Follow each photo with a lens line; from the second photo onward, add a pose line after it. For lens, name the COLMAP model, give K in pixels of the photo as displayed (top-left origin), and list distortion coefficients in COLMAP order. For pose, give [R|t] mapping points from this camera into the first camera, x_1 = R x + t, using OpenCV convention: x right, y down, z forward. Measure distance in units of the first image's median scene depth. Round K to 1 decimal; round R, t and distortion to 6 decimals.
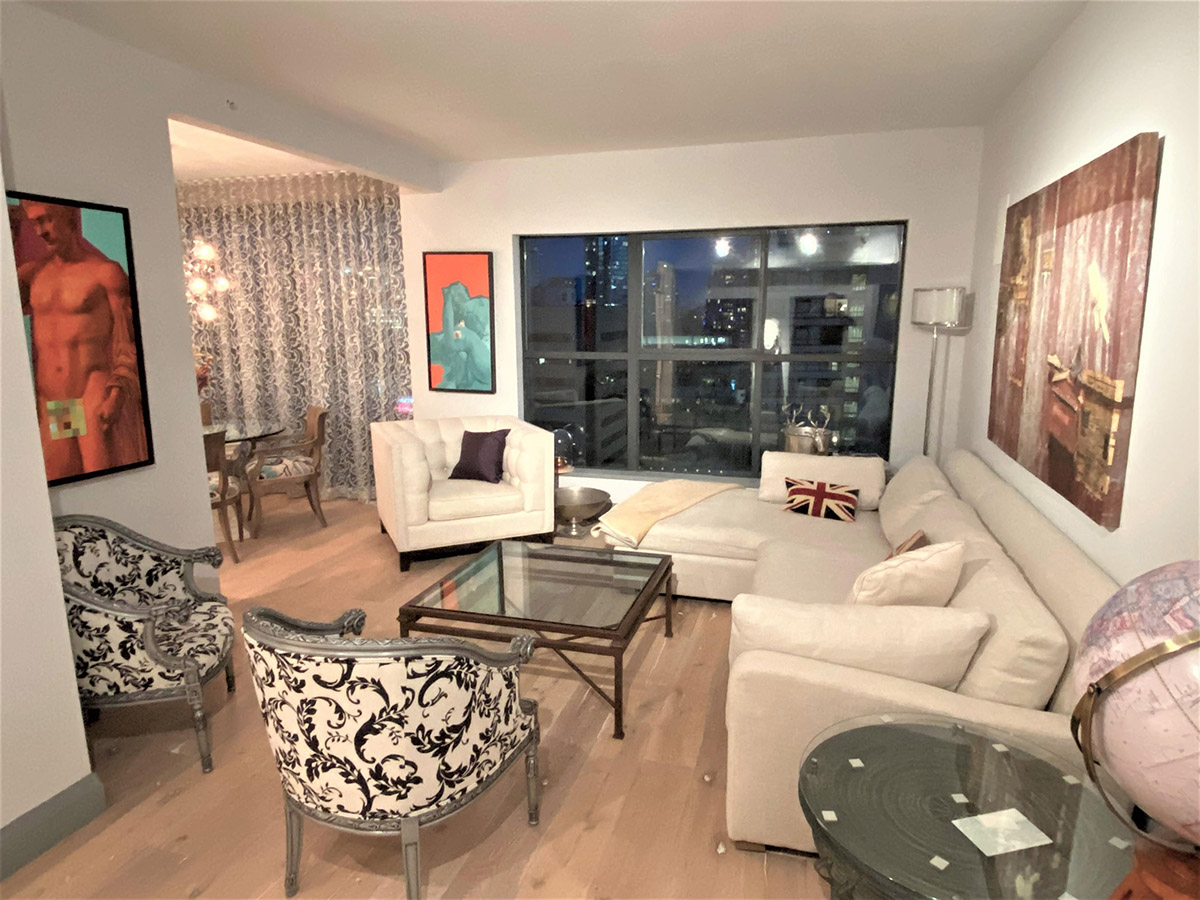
lens RADIAL K [[720.9, 0, 609.1], [0, 720.9, 447.6], [0, 0, 1]] dist [0.037991, -0.029299]
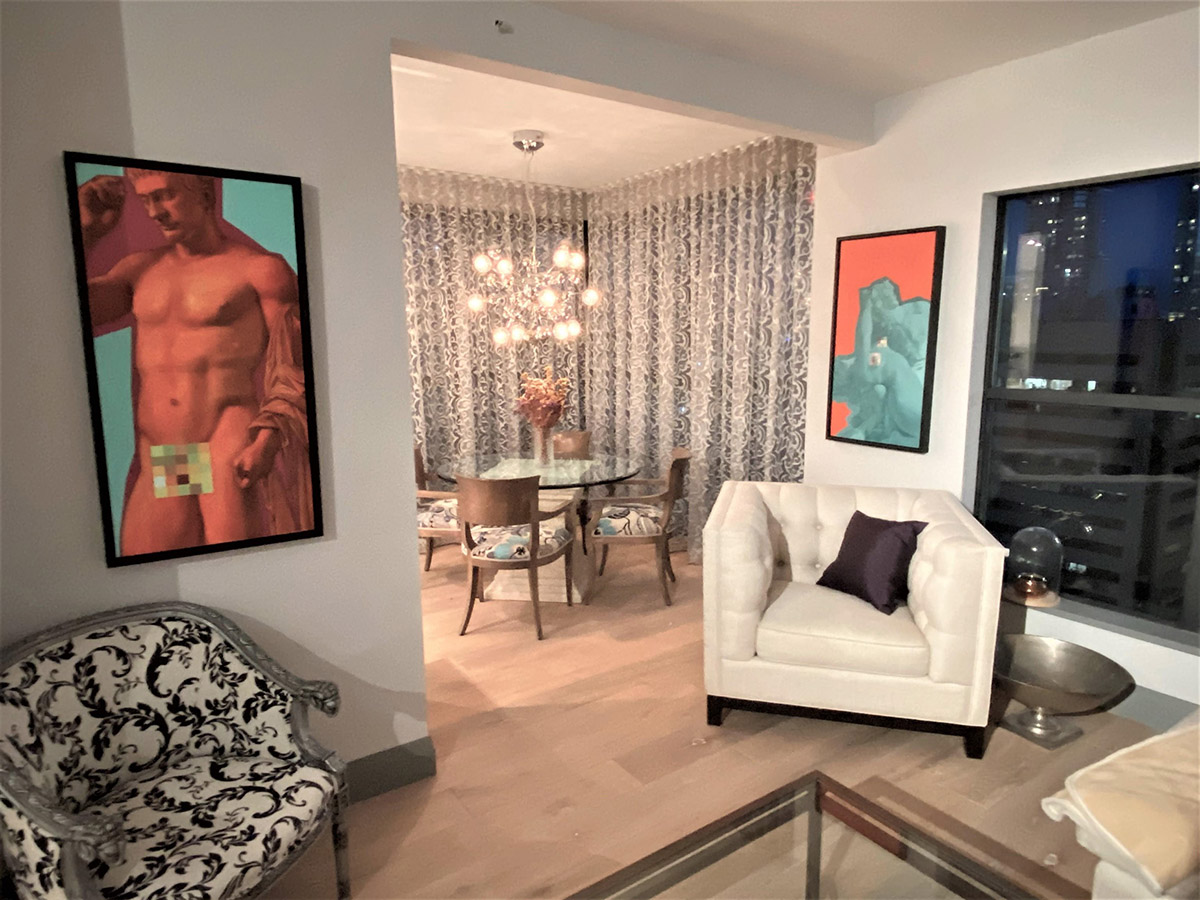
lens RADIAL K [[720.9, 0, 604.5], [0, 720.9, 454.6], [0, 0, 1]] dist [0.037991, -0.029299]
pose [[0.777541, 0.097509, -0.621227, 0.019664], [-0.108812, 0.993865, 0.019808, -0.067595], [0.619347, 0.052195, 0.783380, 0.405051]]
